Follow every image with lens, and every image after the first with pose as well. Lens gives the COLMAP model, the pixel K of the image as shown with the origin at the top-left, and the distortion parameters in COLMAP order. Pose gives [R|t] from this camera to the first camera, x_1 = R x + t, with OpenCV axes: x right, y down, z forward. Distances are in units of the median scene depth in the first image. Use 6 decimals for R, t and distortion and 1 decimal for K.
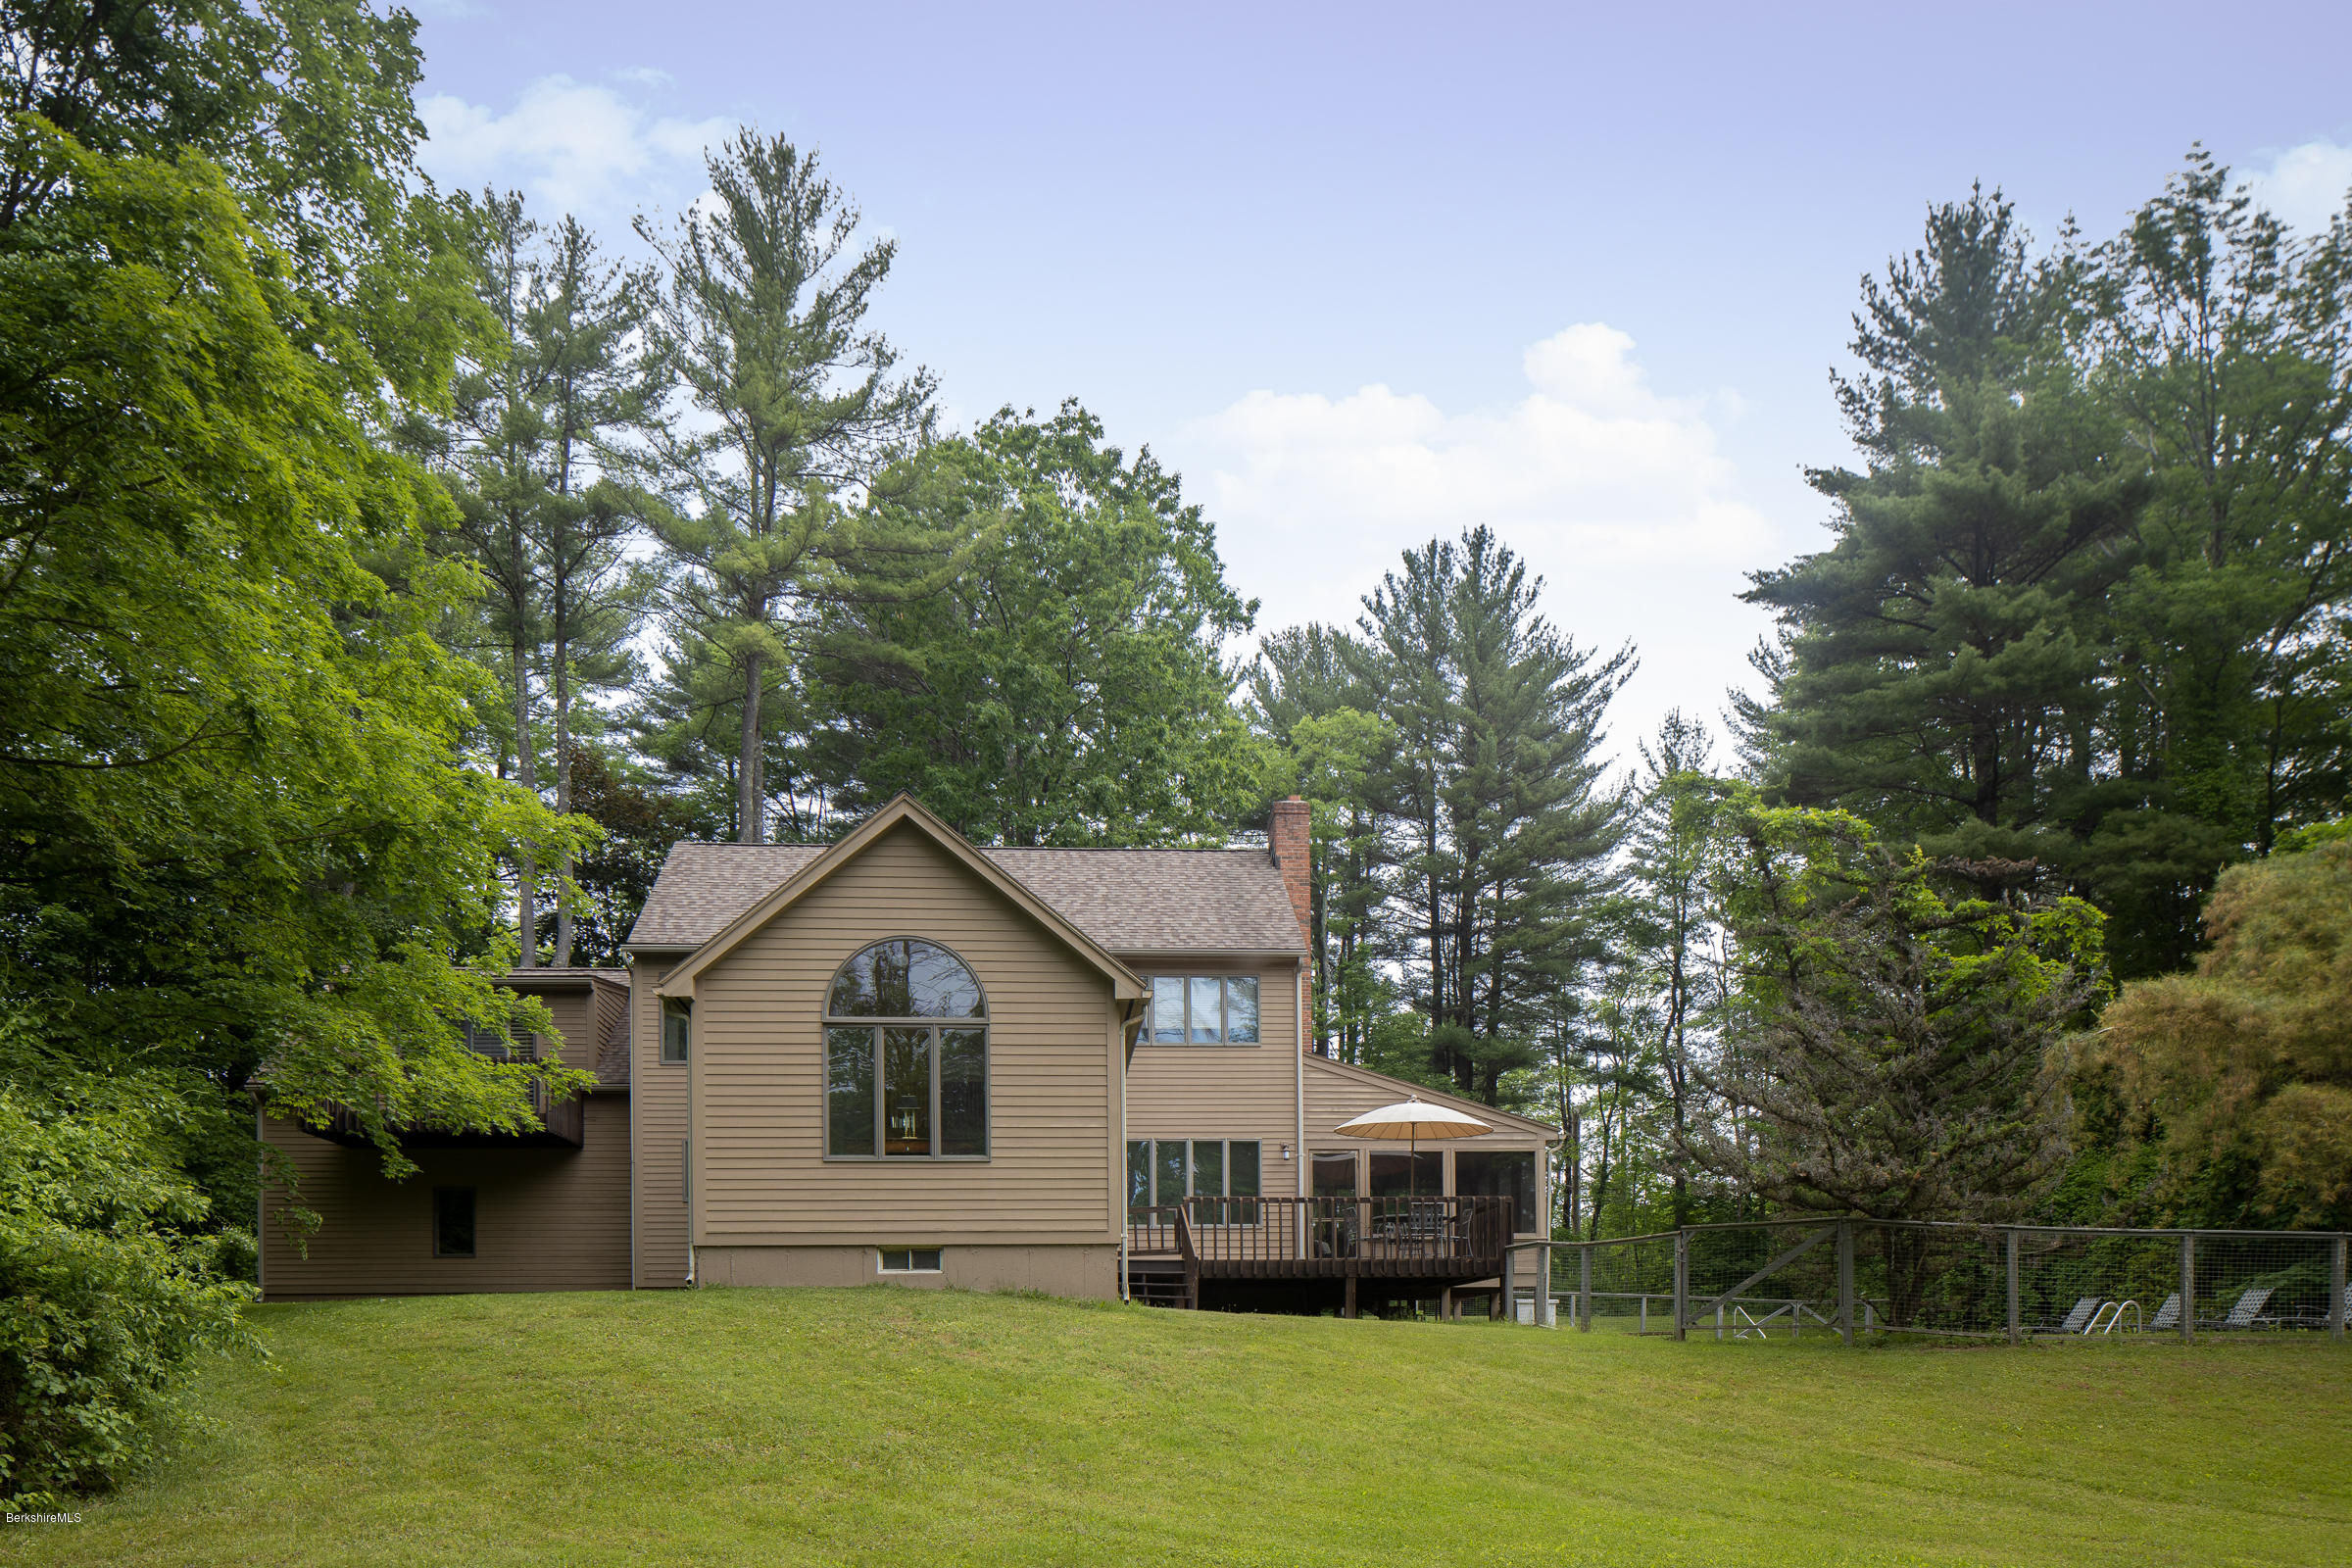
lens RADIAL K [[1605.4, 0, 1114.9], [0, 1605.4, 805.1], [0, 0, 1]] dist [-0.005042, -0.002164]
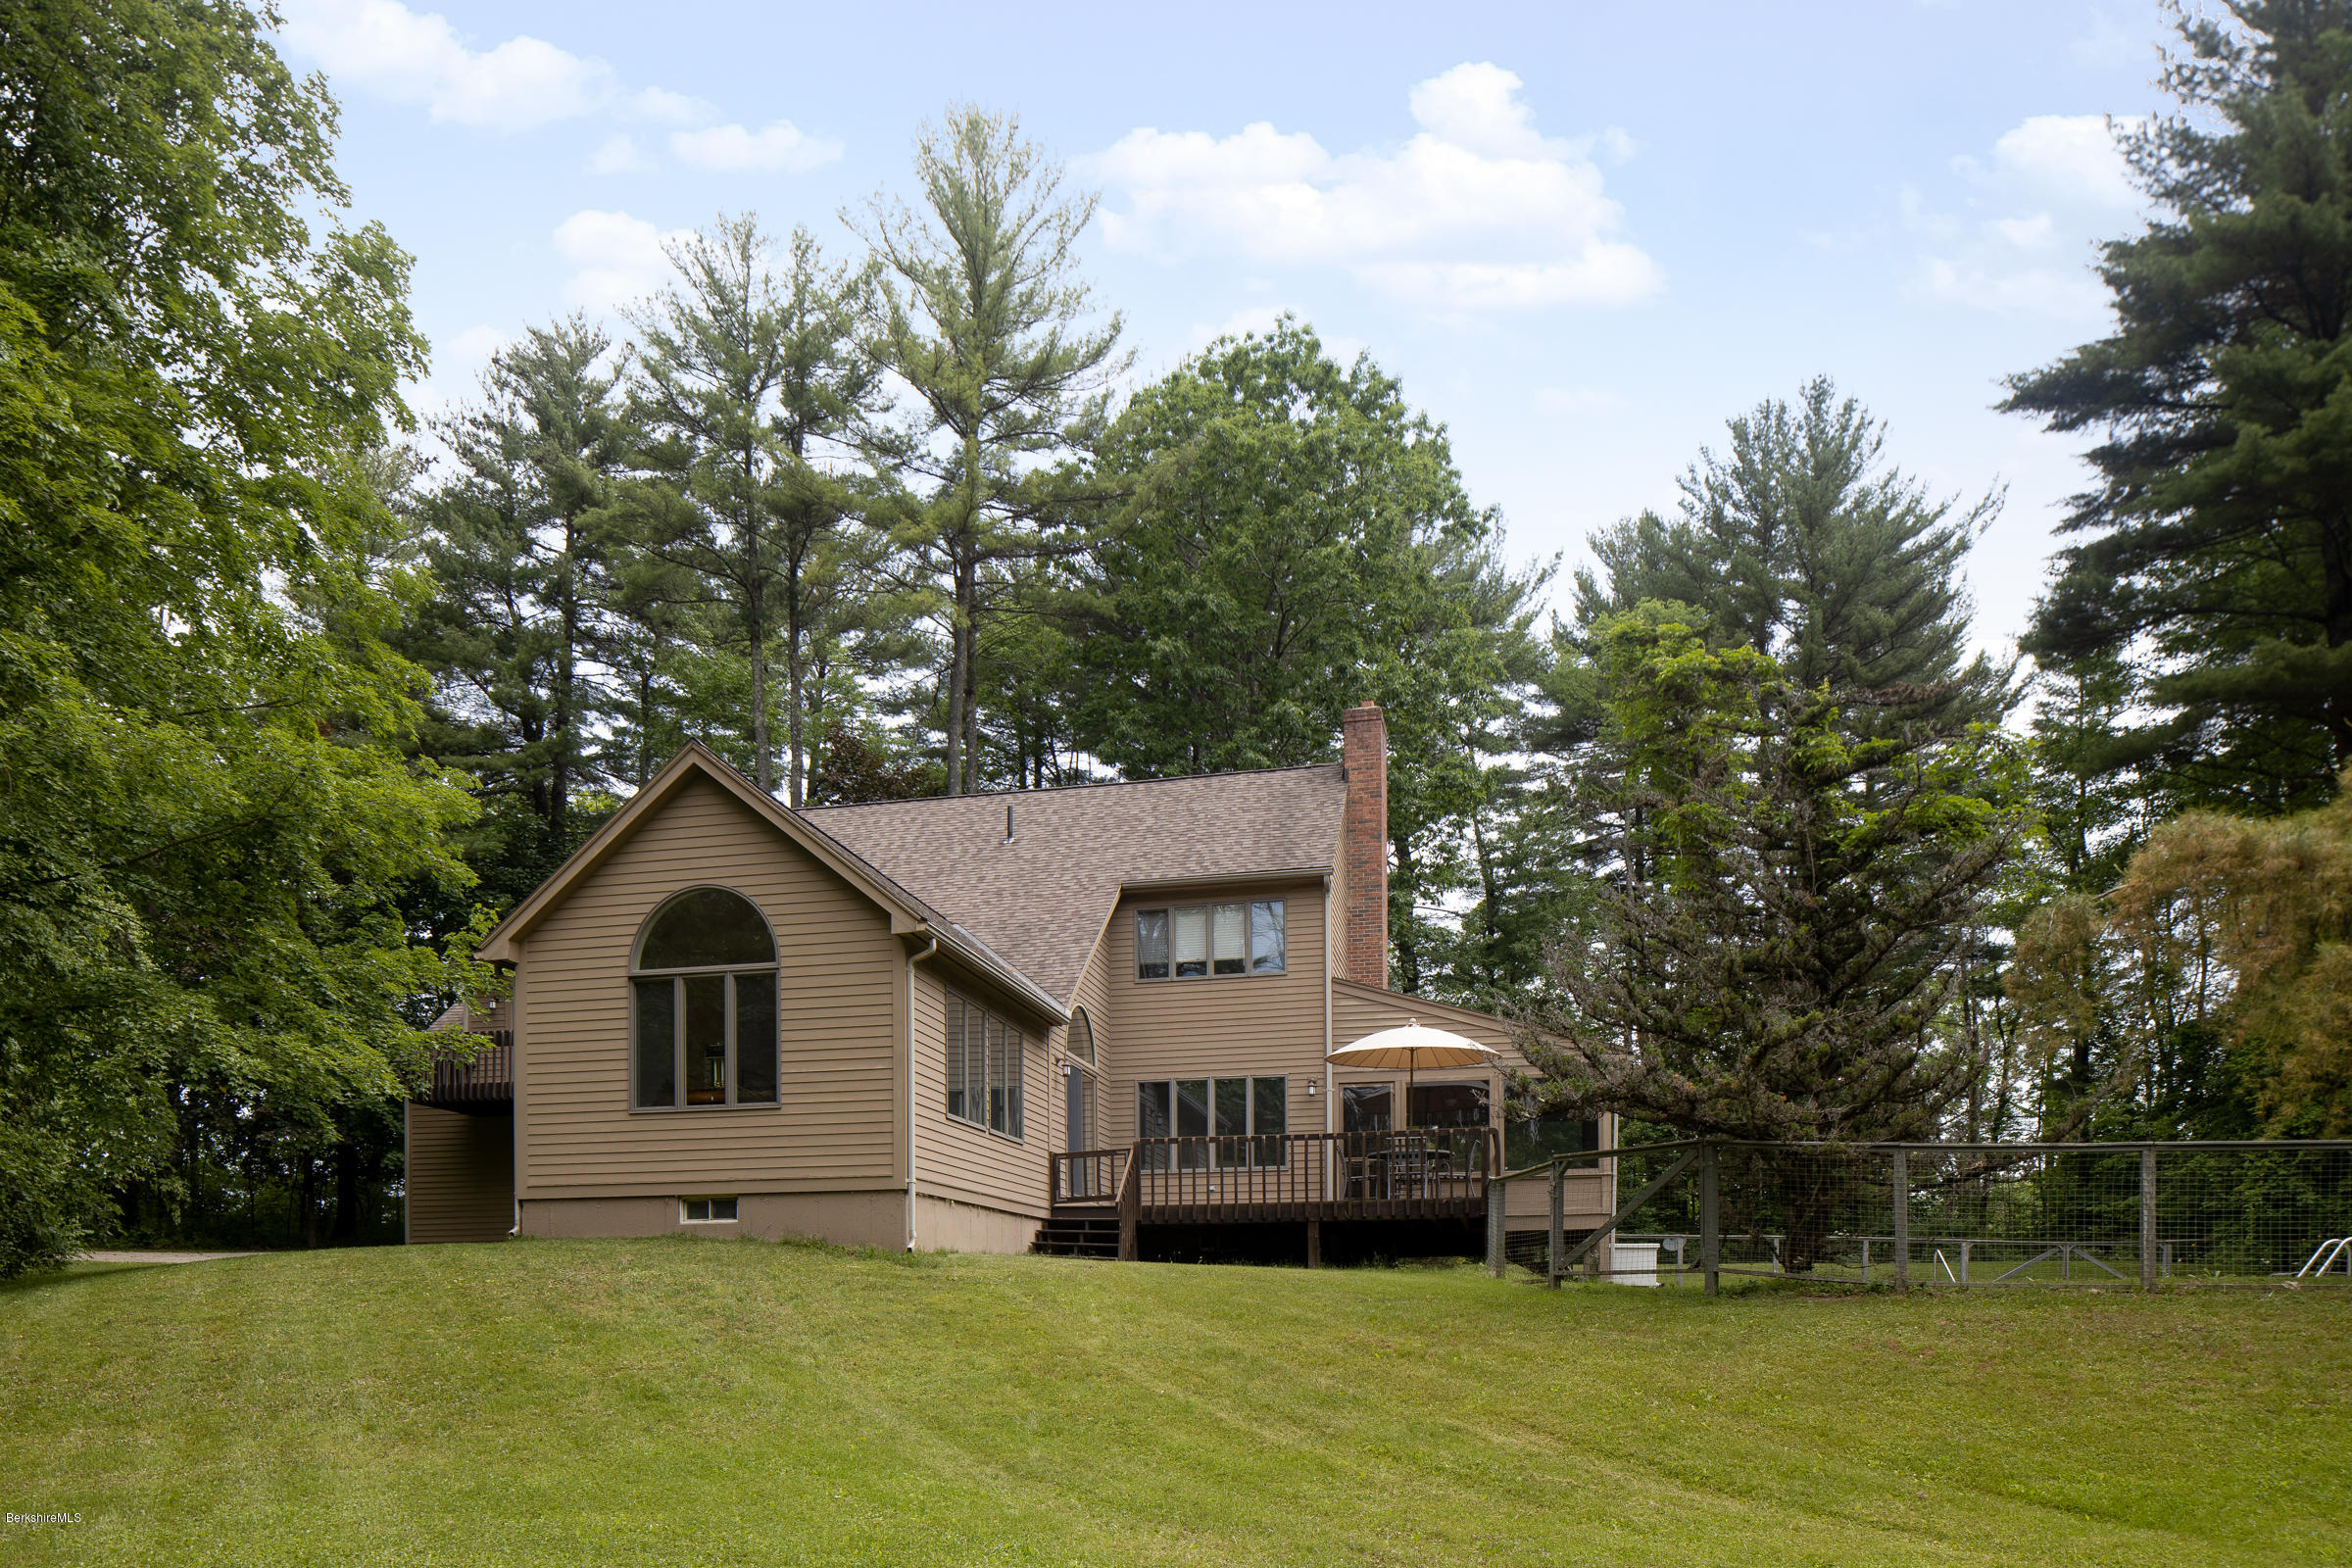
lens RADIAL K [[1605.4, 0, 1176.2], [0, 1605.4, 785.3], [0, 0, 1]] dist [-0.005042, -0.002164]
pose [[0.952228, -0.091256, -0.291435, 0.318593], [0.096766, 0.995297, 0.004517, 0.032192], [0.289652, -0.032503, 0.956580, 0.101902]]
